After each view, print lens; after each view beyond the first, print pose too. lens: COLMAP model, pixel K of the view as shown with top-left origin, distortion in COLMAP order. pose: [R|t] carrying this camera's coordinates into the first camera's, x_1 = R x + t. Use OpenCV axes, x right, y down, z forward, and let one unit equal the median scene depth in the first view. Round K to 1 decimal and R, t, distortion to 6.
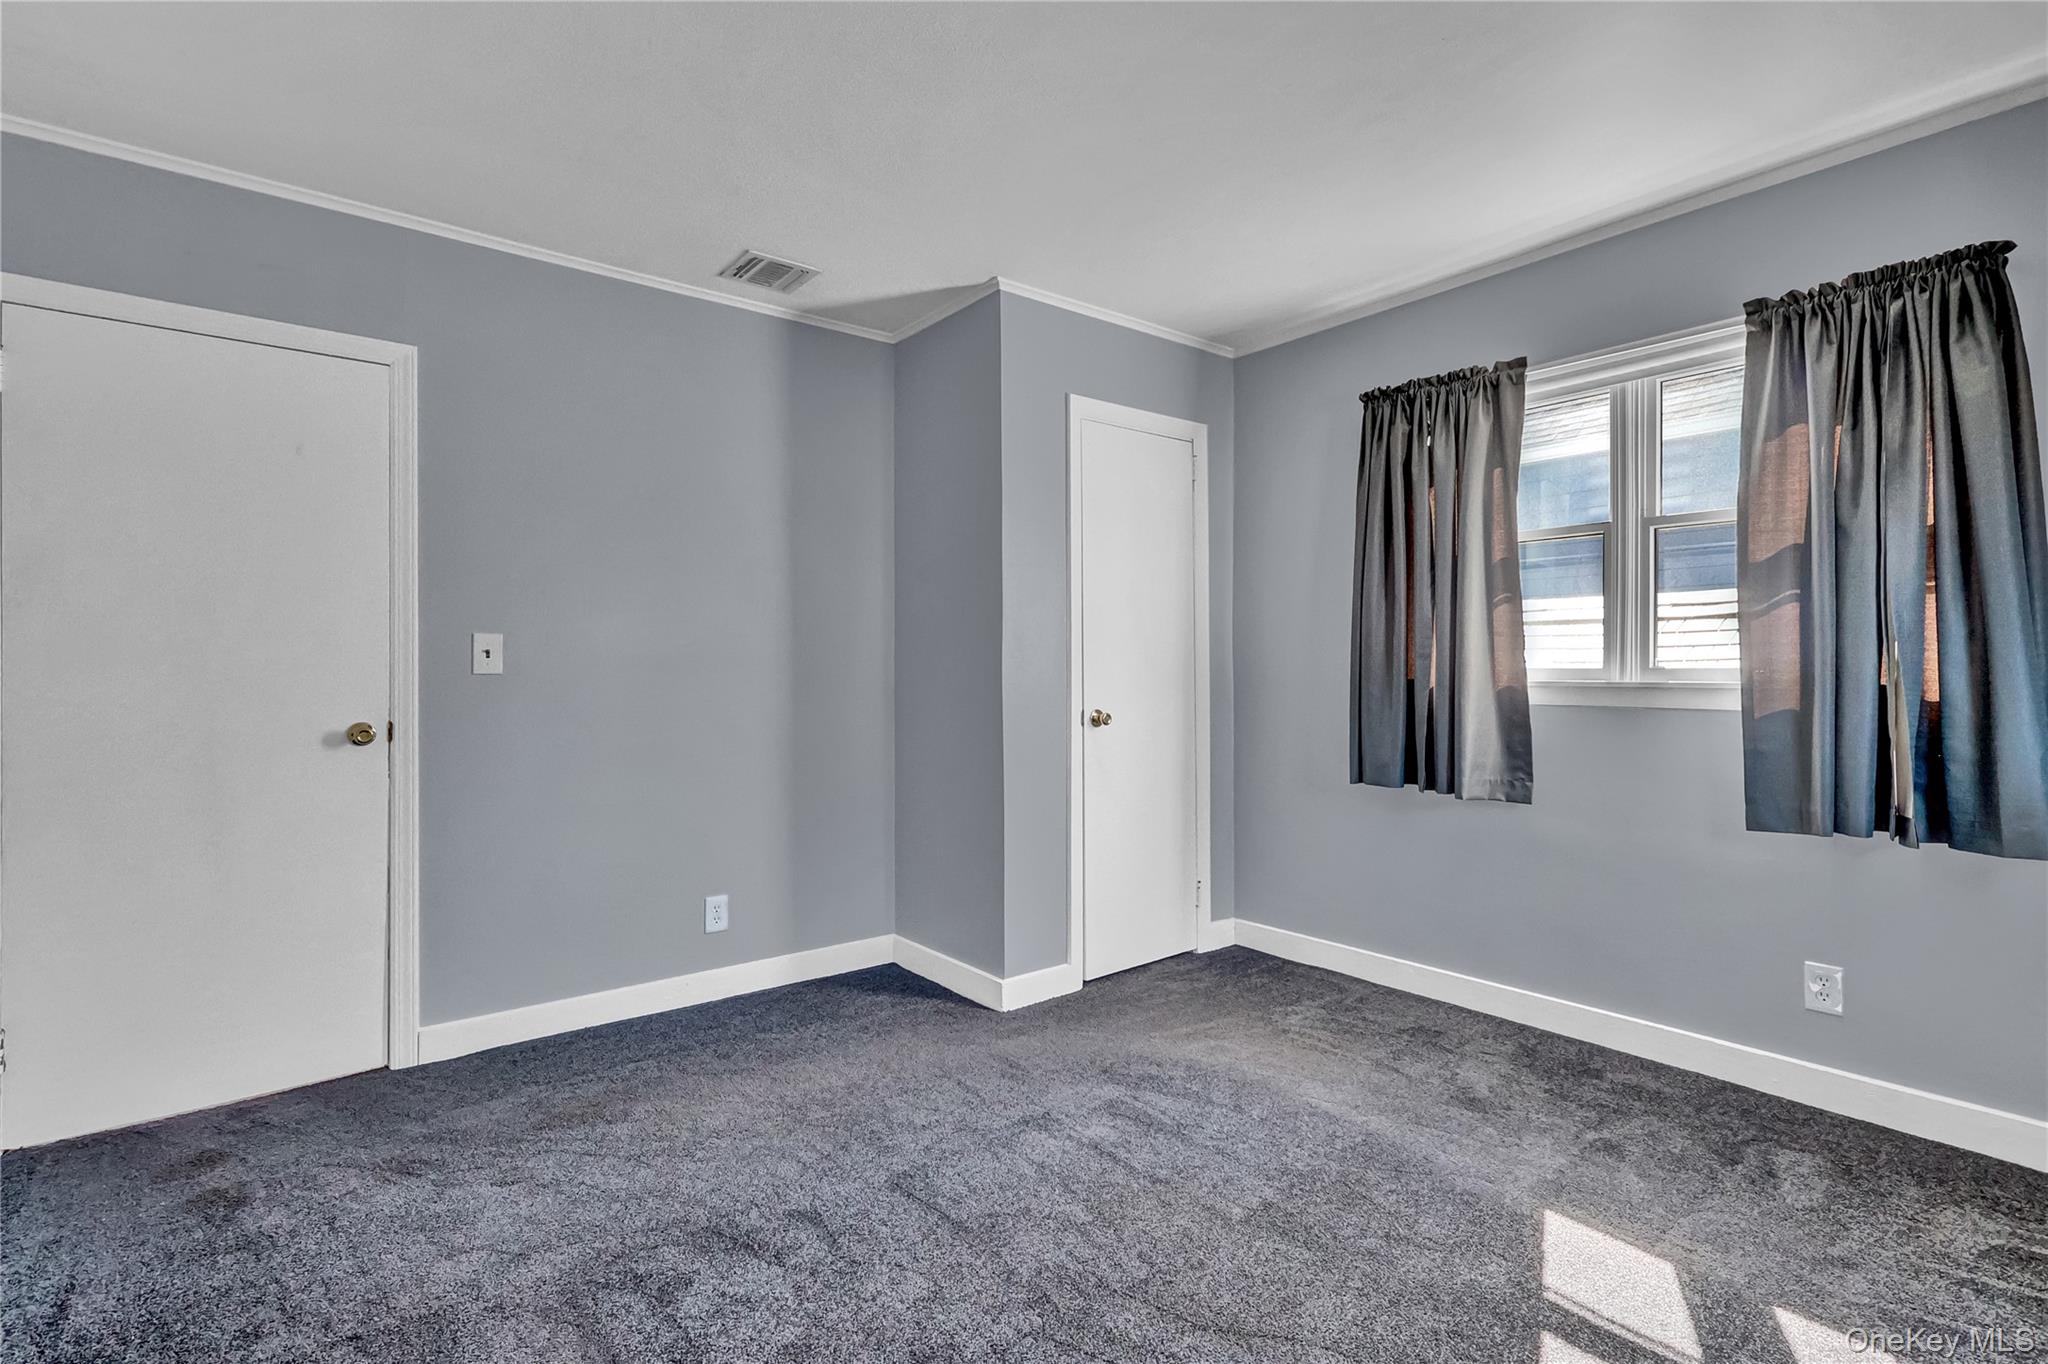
lens RADIAL K [[946.8, 0, 1026.0], [0, 946.8, 668.1], [0, 0, 1]] dist [-0.002402, 0.001904]
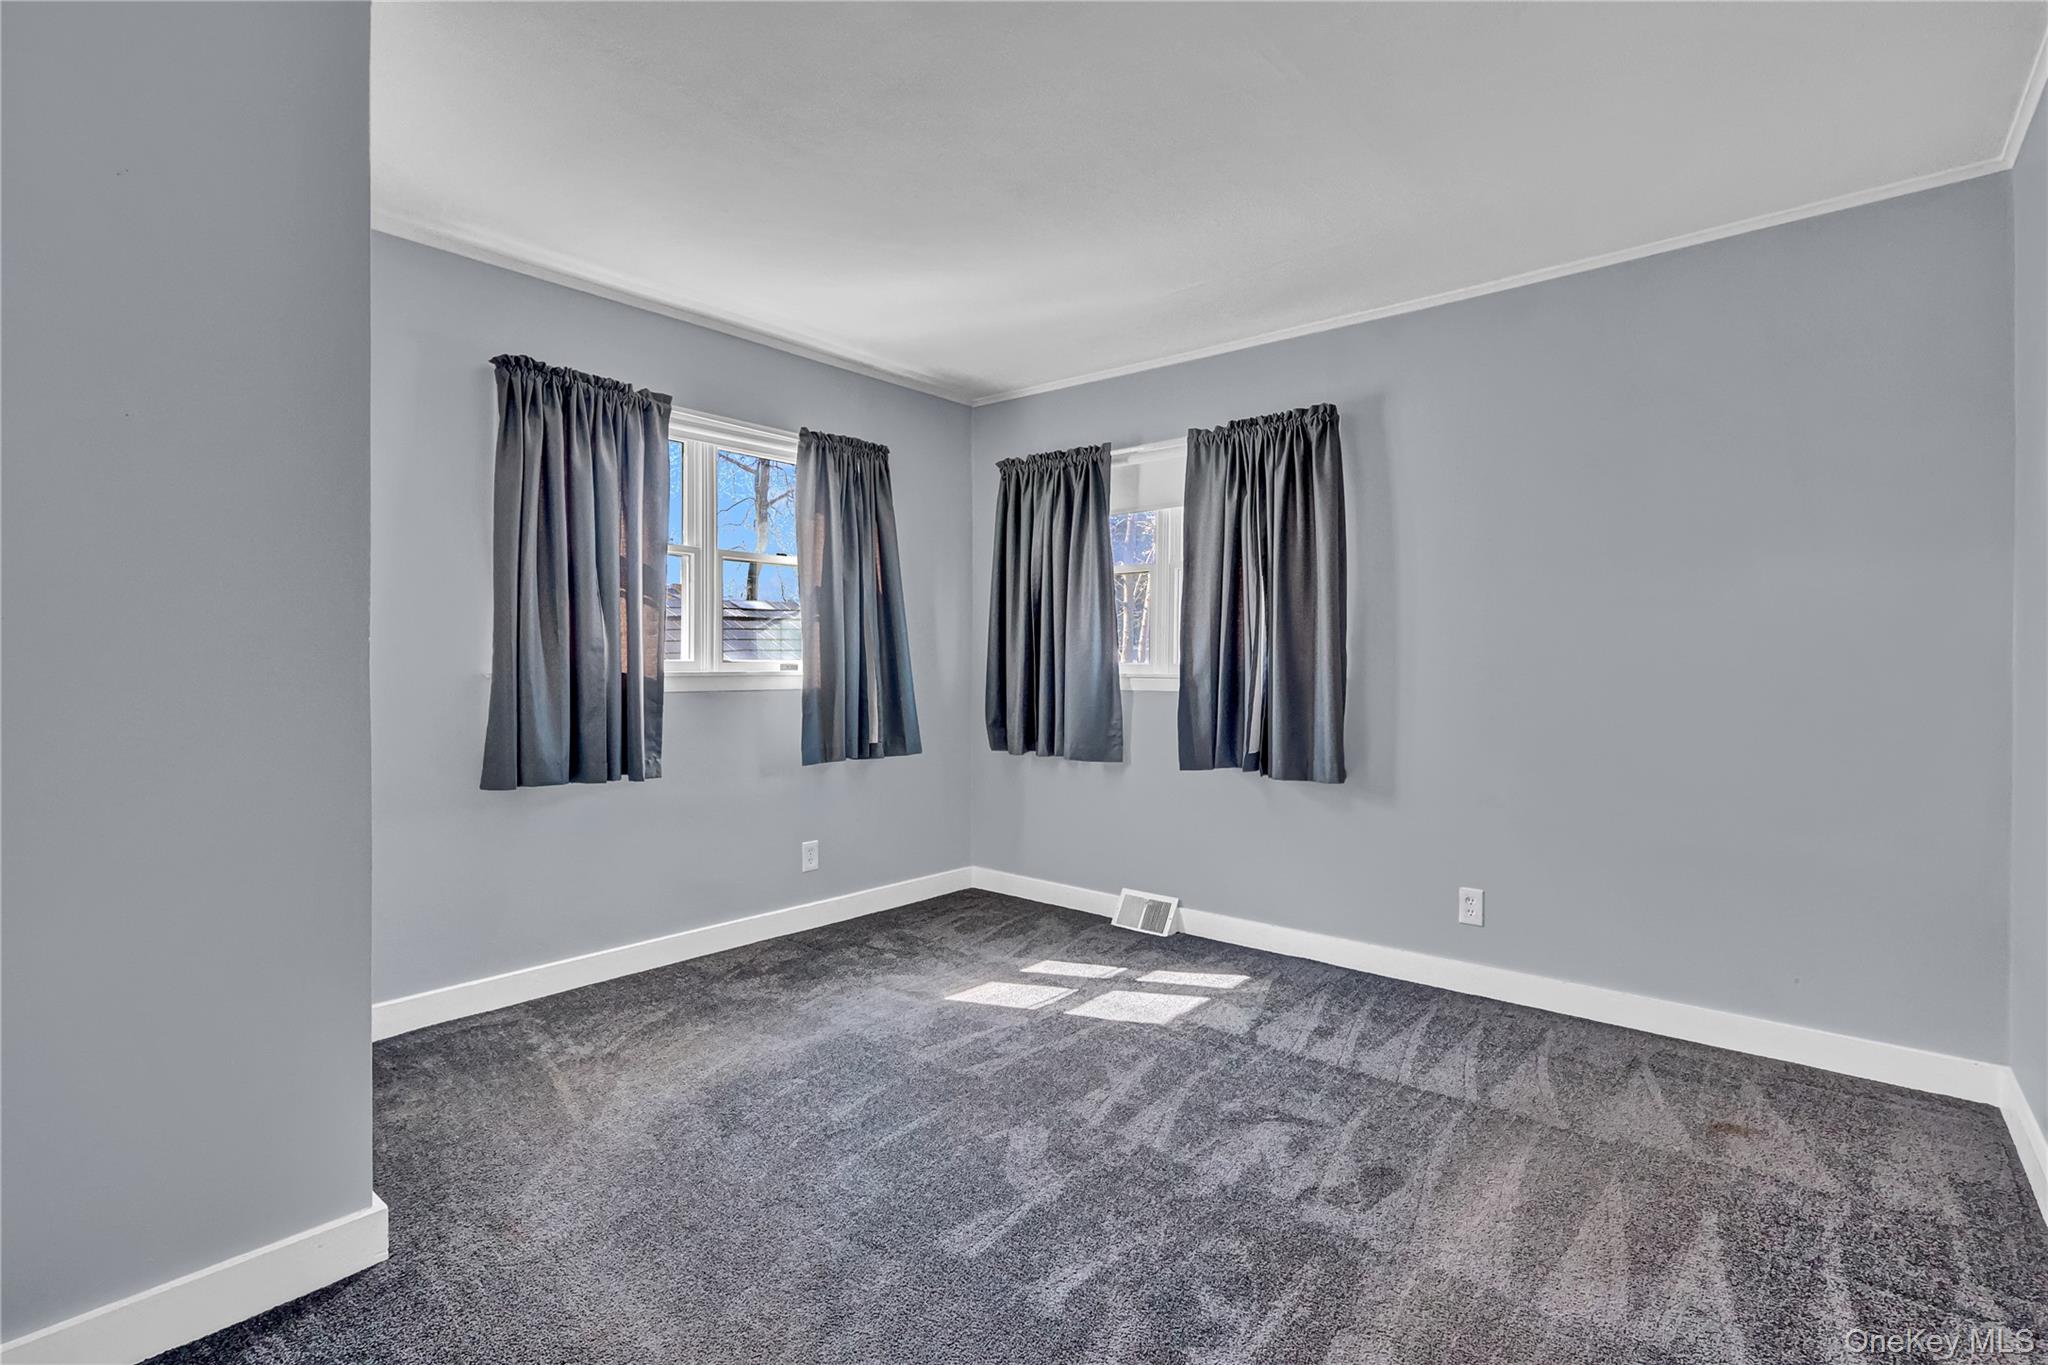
lens RADIAL K [[946.8, 0, 1026.4], [0, 946.8, 673.4], [0, 0, 1]] dist [-0.002402, 0.001904]
pose [[-0.176831, -0.016199, 0.984108, -0.740310], [-0.004997, 0.999866, 0.015560, -0.006236], [-0.984229, -0.002166, -0.176888, 0.807086]]
